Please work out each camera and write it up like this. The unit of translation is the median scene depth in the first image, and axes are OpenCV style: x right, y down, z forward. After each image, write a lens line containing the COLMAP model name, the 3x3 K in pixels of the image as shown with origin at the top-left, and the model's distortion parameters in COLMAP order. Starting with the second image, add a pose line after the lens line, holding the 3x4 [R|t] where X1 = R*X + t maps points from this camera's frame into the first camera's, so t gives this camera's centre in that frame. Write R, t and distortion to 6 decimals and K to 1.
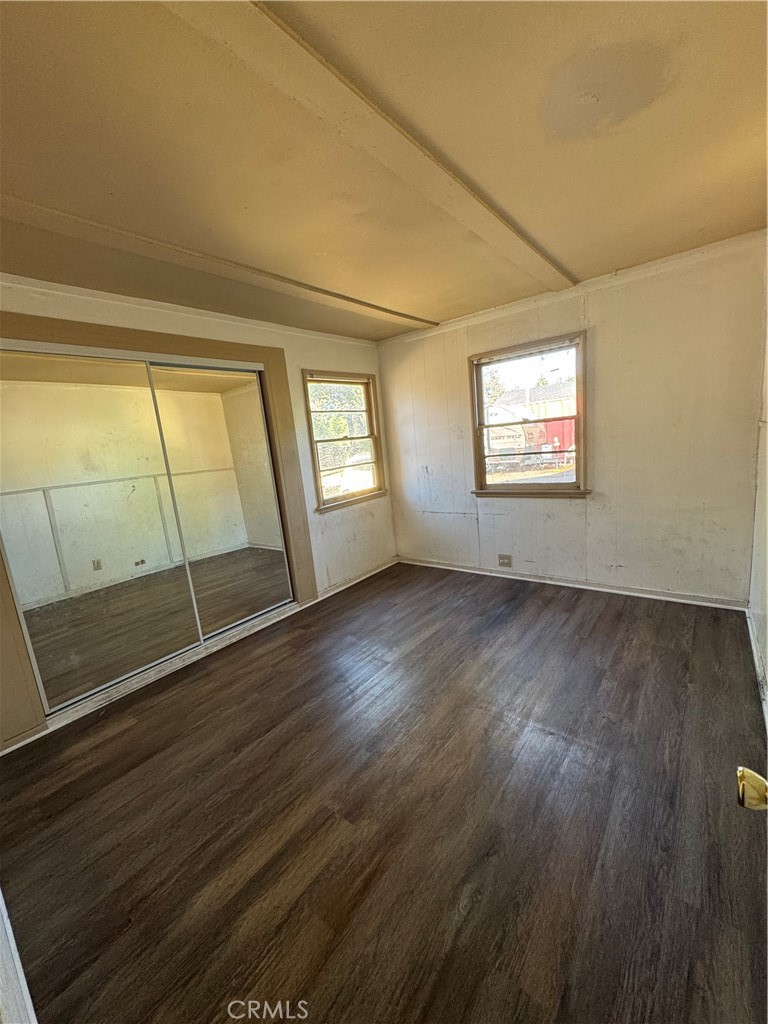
lens RADIAL K [[404.5, 0, 384.3], [0, 404.5, 512.2], [0, 0, 1]] dist [0.000594, 0.000495]
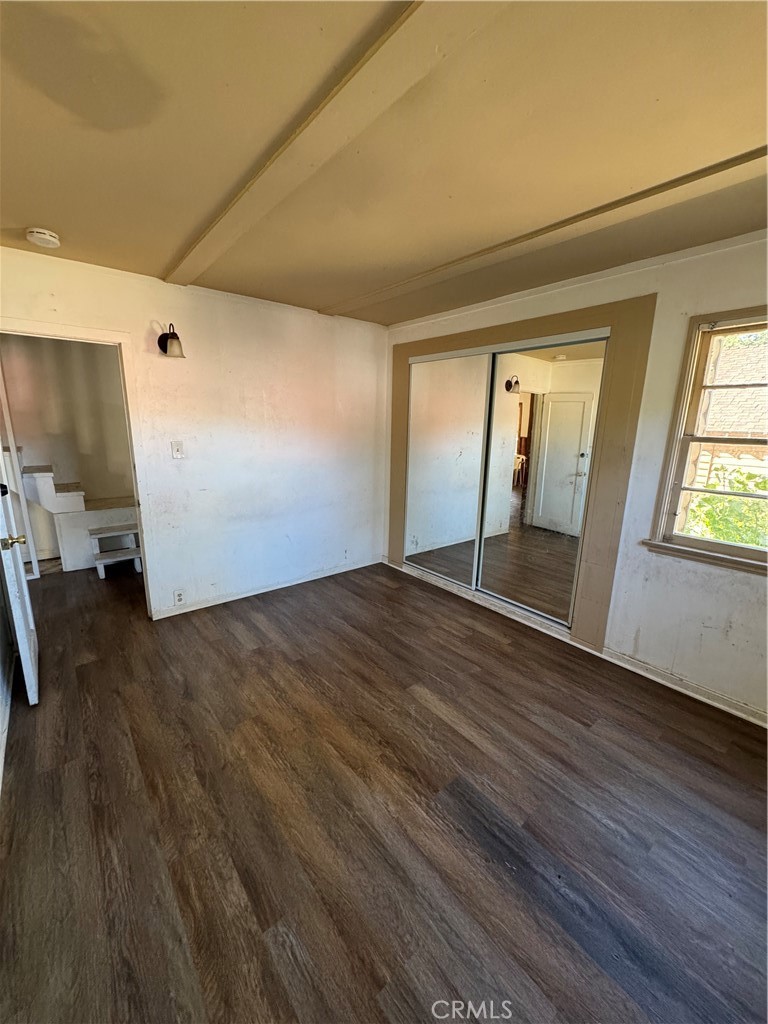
lens RADIAL K [[404.5, 0, 384.1], [0, 404.5, 511.8], [0, 0, 1]] dist [0.000594, 0.000495]
pose [[-0.209513, 0.306785, -0.928433, 0.646756], [-0.162428, 0.925395, 0.342435, -0.259172], [0.964221, 0.222548, -0.144051, 0.849432]]
